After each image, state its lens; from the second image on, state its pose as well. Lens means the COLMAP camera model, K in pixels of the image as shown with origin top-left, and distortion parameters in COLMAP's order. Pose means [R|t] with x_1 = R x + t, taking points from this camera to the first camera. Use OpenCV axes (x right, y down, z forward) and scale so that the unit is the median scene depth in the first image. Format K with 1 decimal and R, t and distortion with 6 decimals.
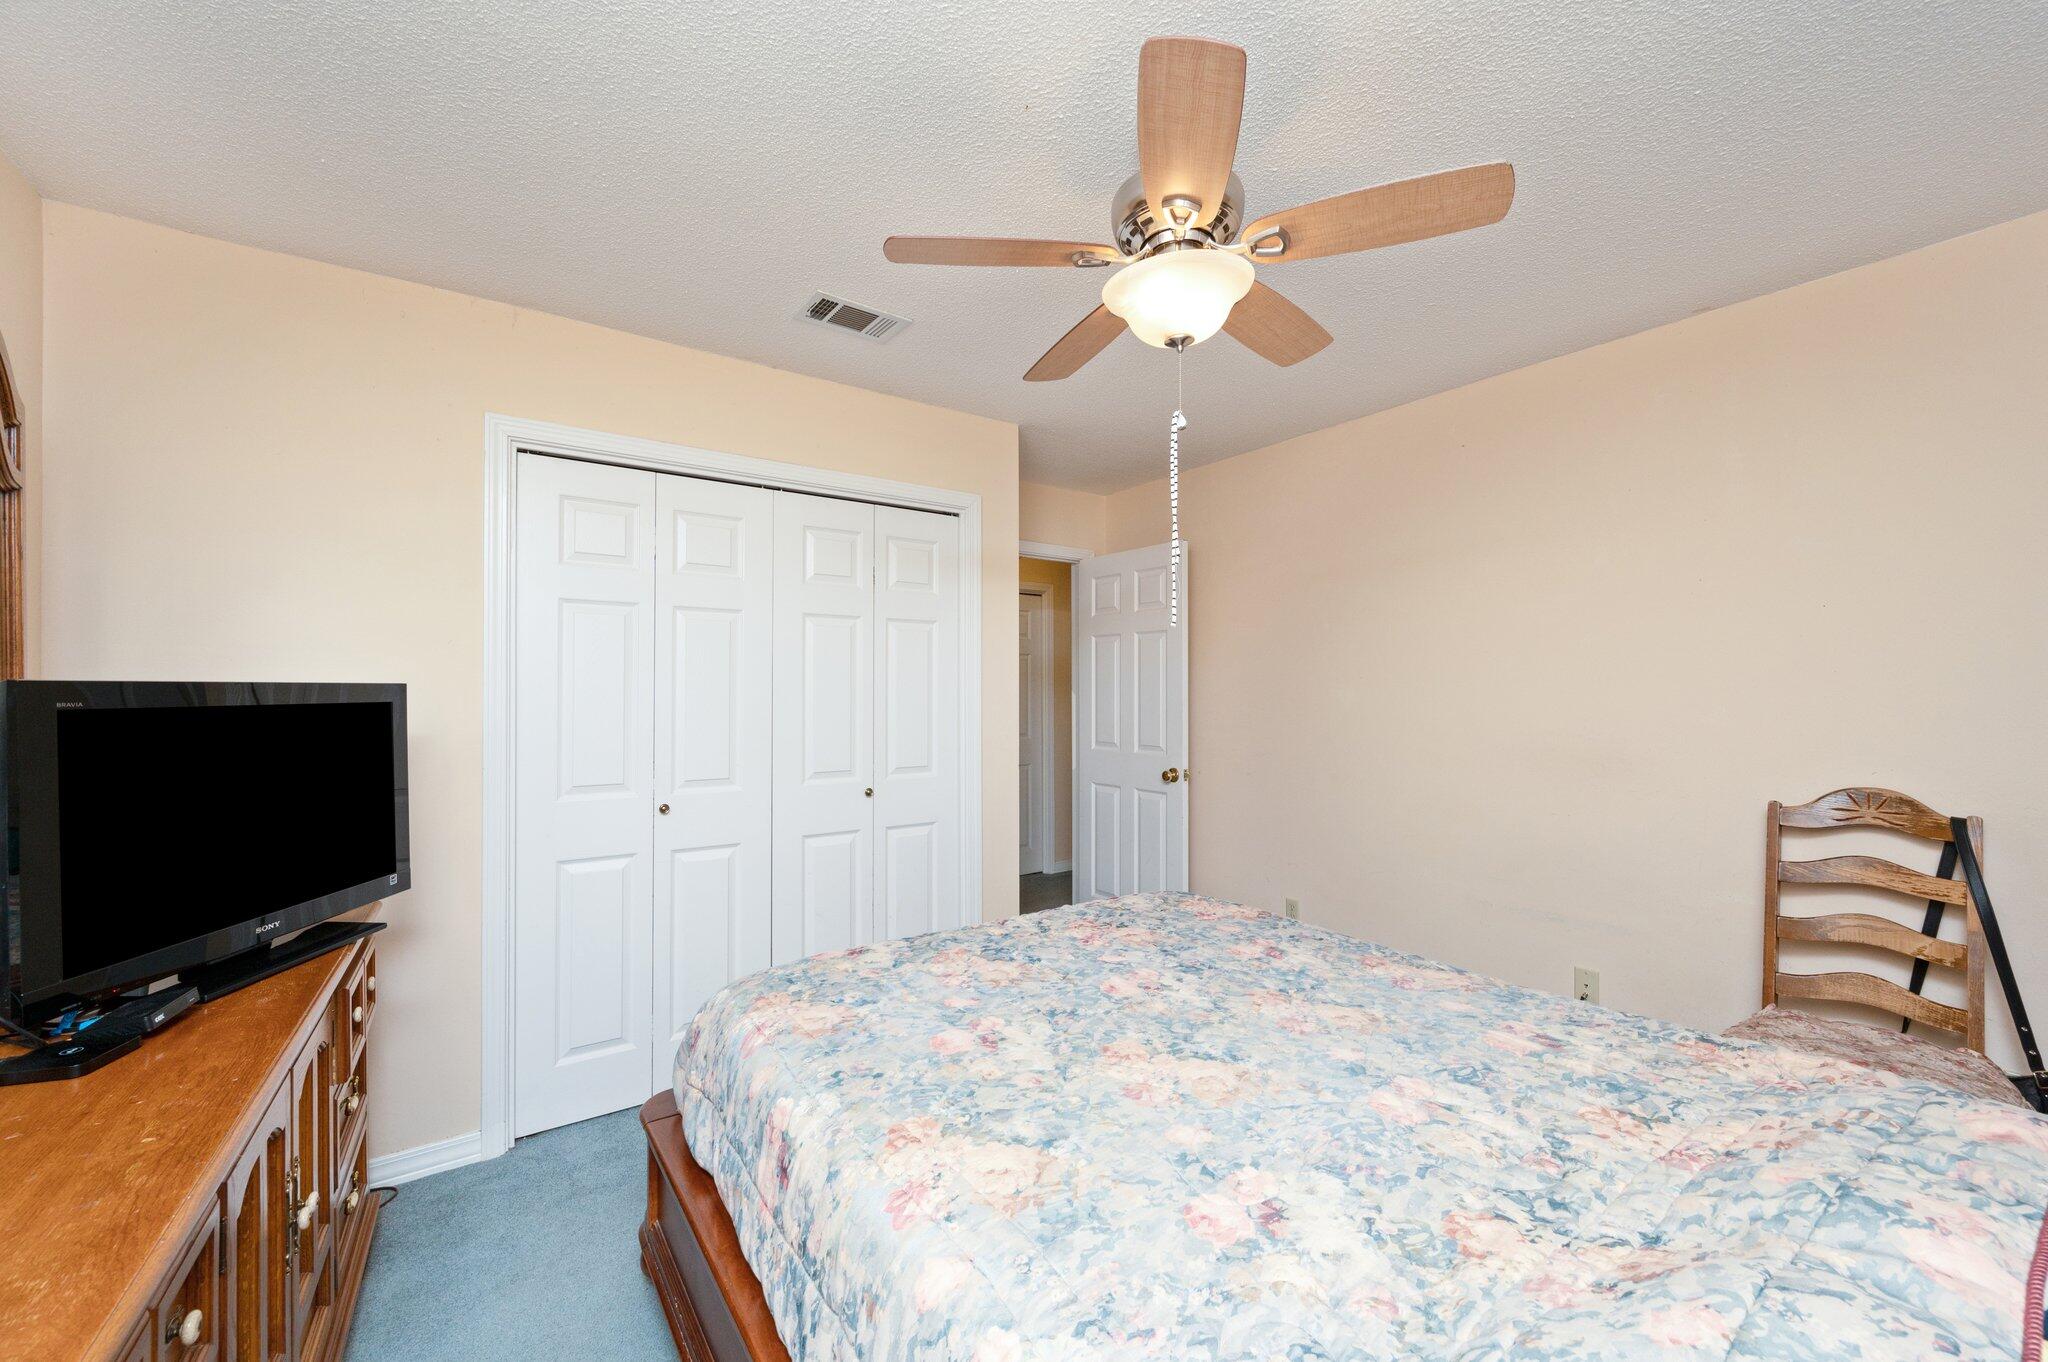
lens RADIAL K [[813.6, 0, 1024.0], [0, 813.6, 681.0], [0, 0, 1]] dist [-0.001687, -0.000125]
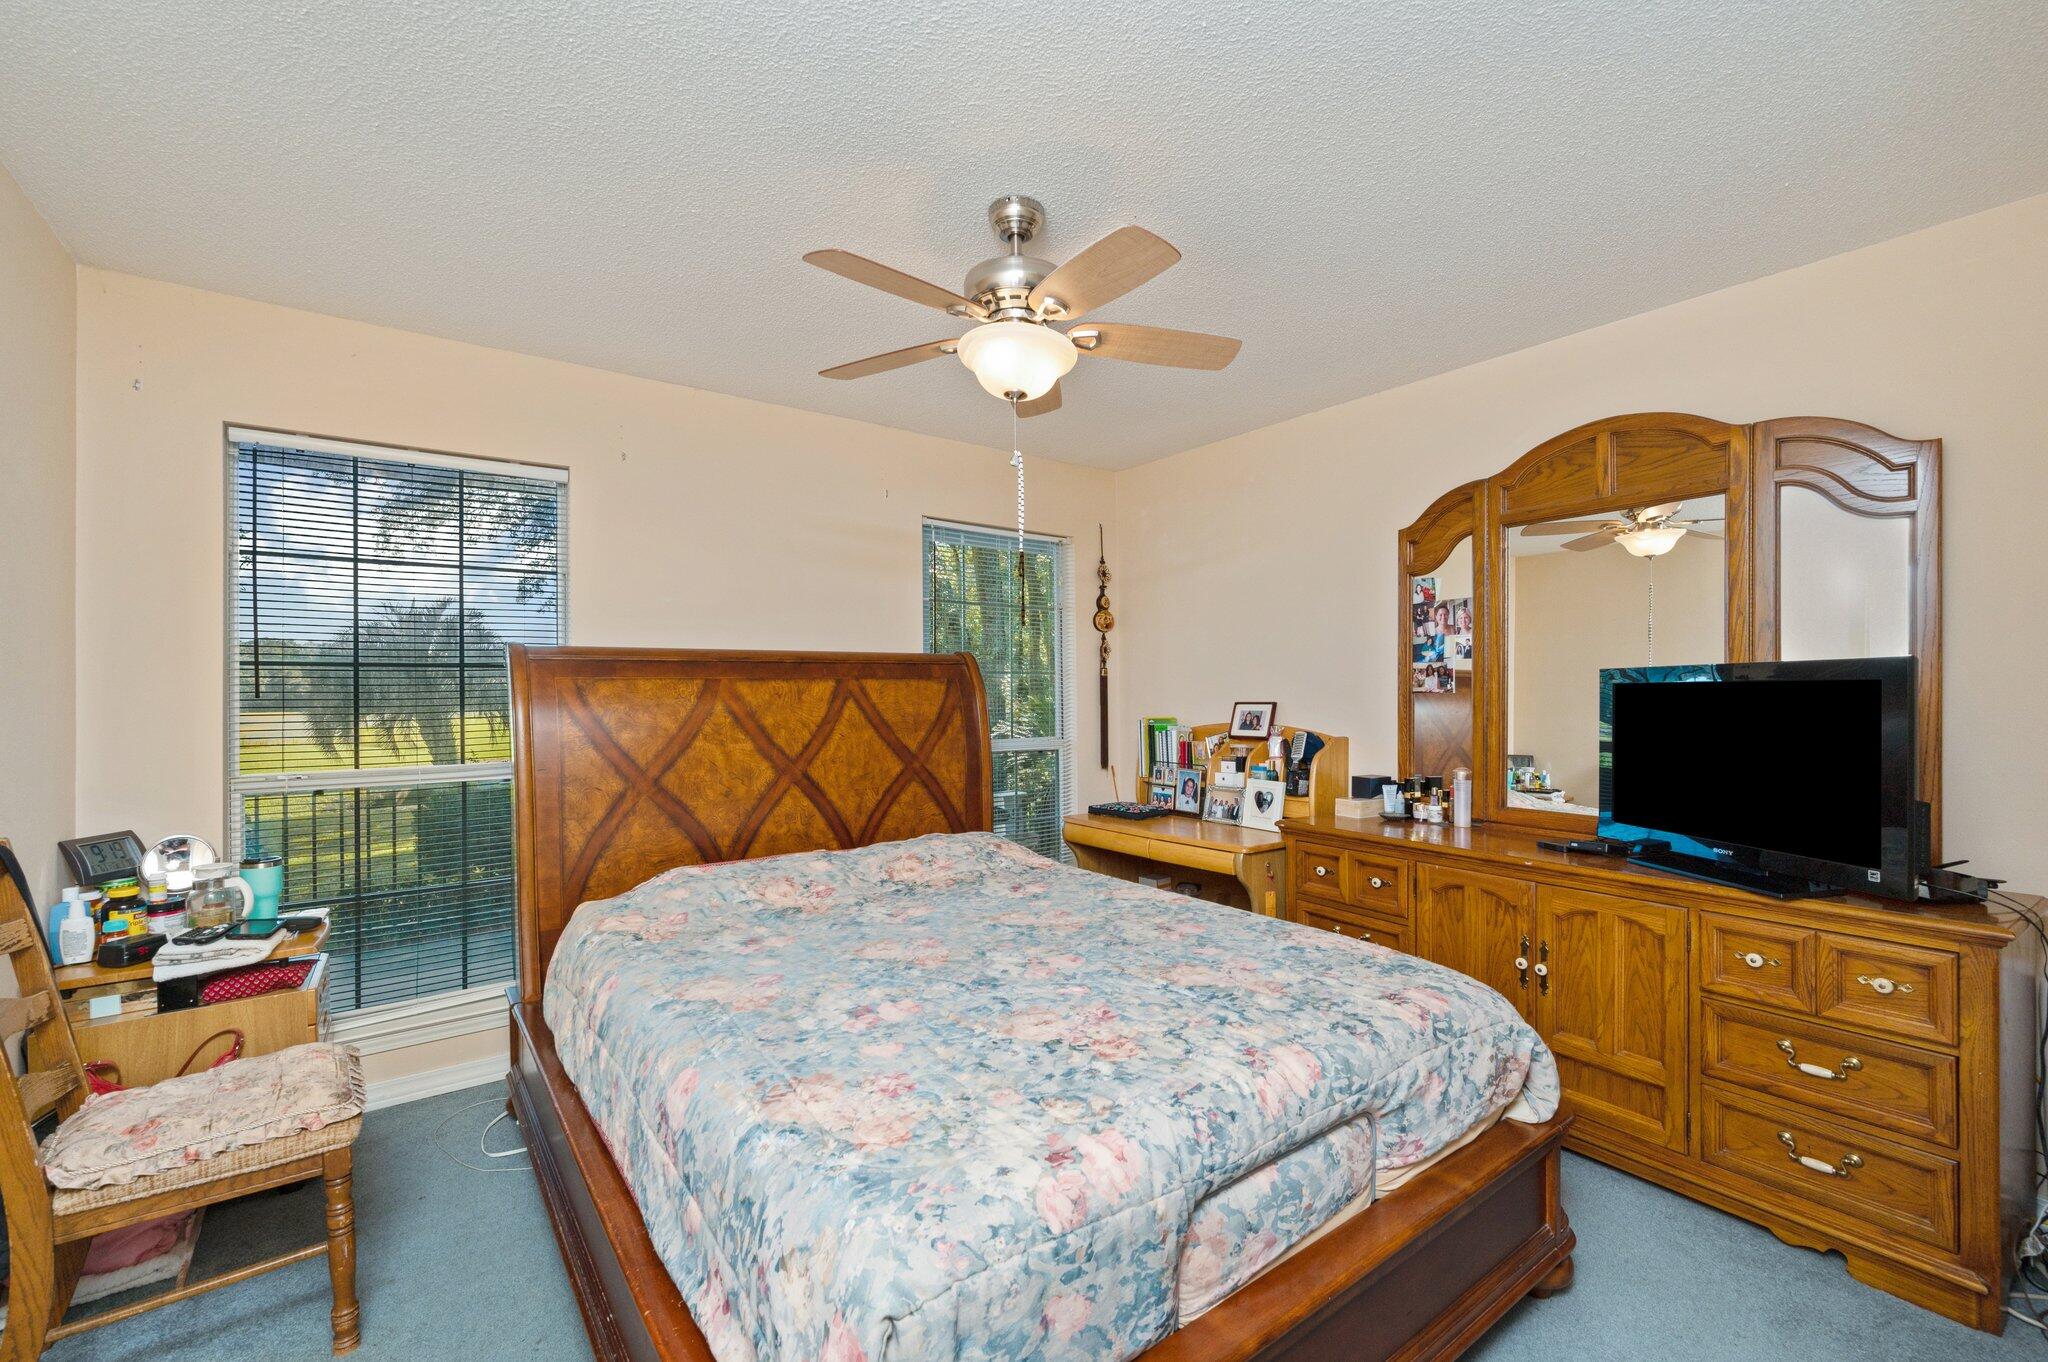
lens RADIAL K [[862.6, 0, 1024.0], [0, 862.6, 681.0], [0, 0, 1]] dist [0.000186, 0.000002]
pose [[-0.999539, 0.008990, -0.029004, 0.213715], [0.009747, 0.999613, -0.026058, 0.051273], [0.028759, -0.026329, -0.999240, 2.239349]]
